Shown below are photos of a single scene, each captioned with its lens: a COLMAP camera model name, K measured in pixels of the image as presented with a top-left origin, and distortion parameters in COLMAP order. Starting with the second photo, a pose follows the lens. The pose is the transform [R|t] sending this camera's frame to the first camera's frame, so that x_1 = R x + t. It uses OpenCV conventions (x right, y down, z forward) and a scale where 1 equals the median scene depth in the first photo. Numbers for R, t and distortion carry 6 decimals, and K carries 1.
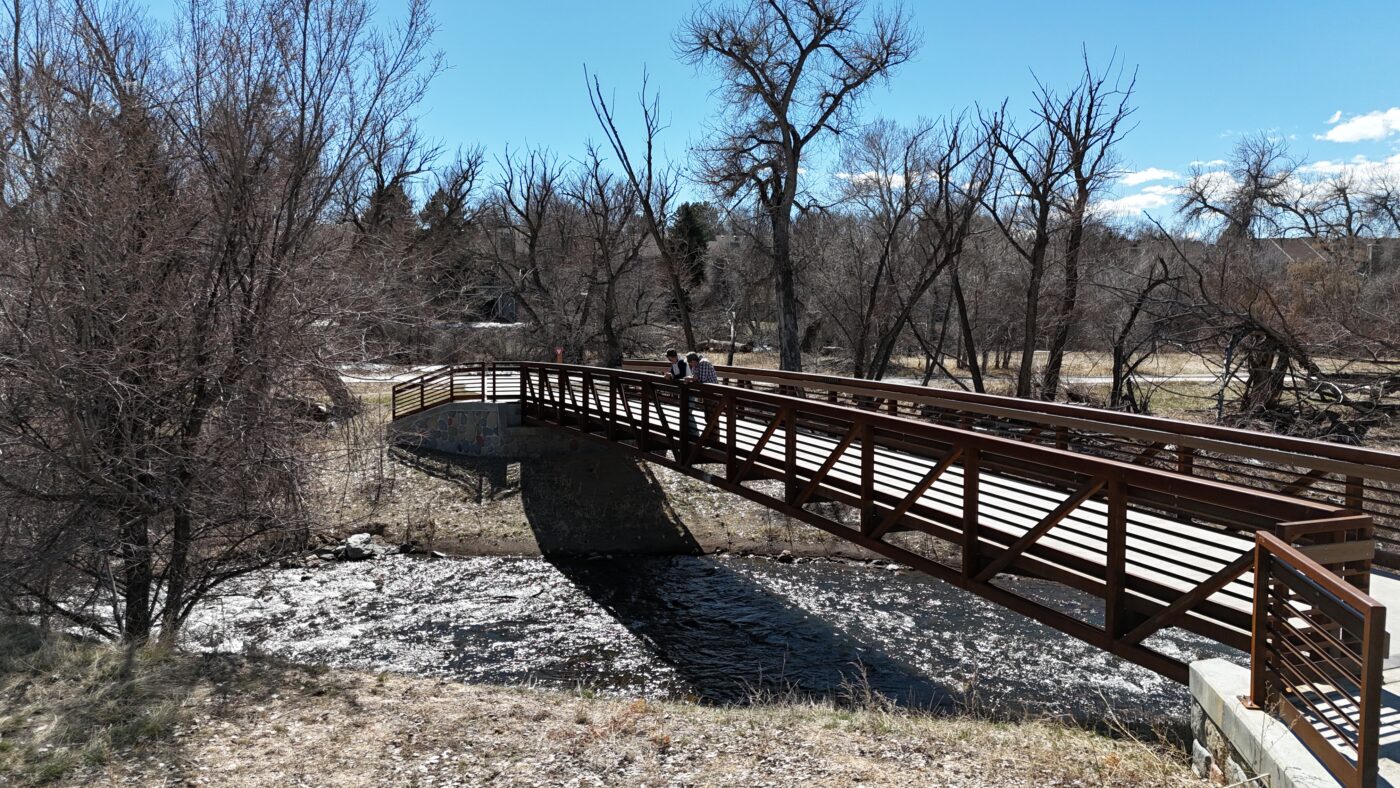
lens RADIAL K [[1039.7, 0, 699.2], [0, 1039.7, 397.8], [0, 0, 1]] dist [0.043892, -0.035642]
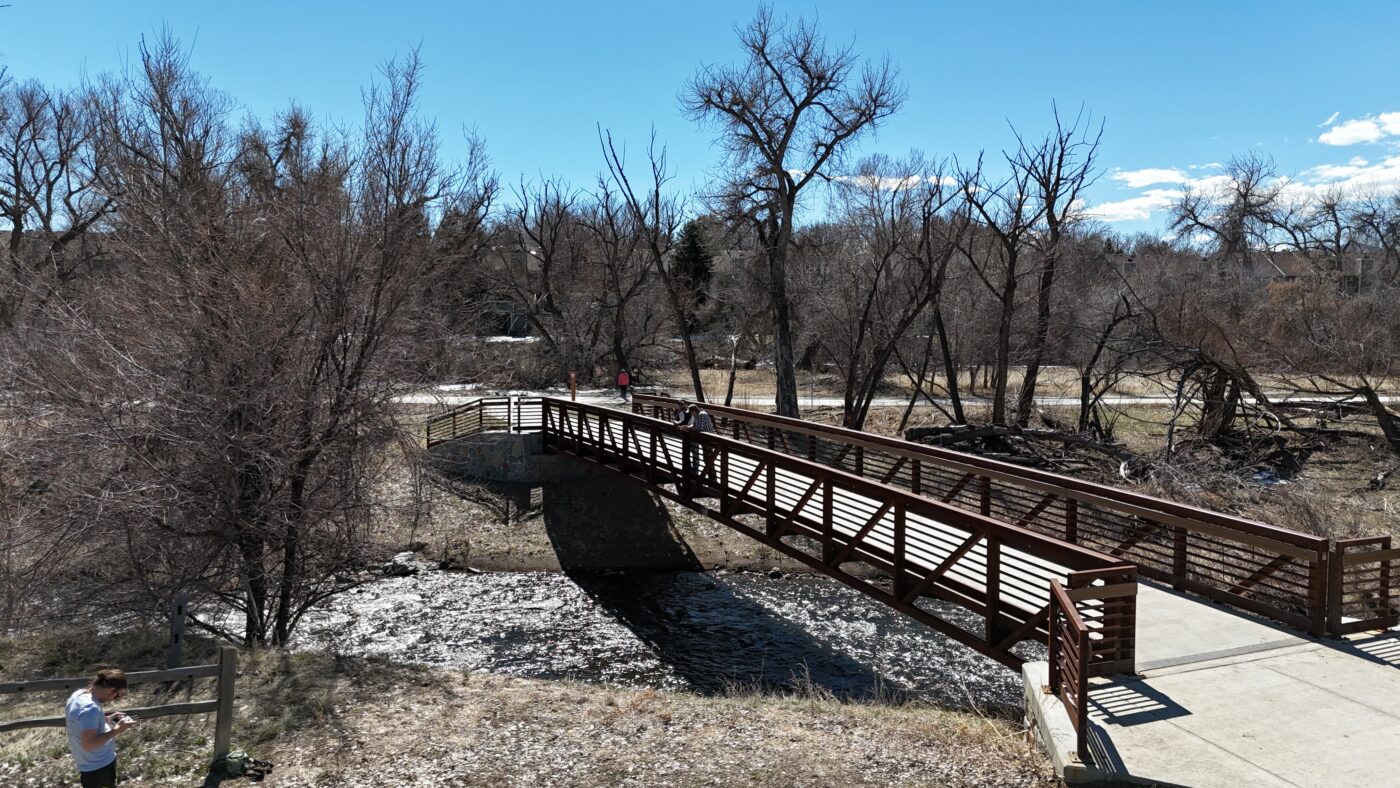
lens RADIAL K [[1039.7, 0, 700.6], [0, 1039.7, 394.9], [0, 0, 1]] dist [0.043892, -0.035642]
pose [[0.999984, 0.000078, -0.005661, 0.004806], [-0.000111, 0.999983, -0.005913, -0.025345], [0.005661, 0.005913, 0.999966, -0.103087]]
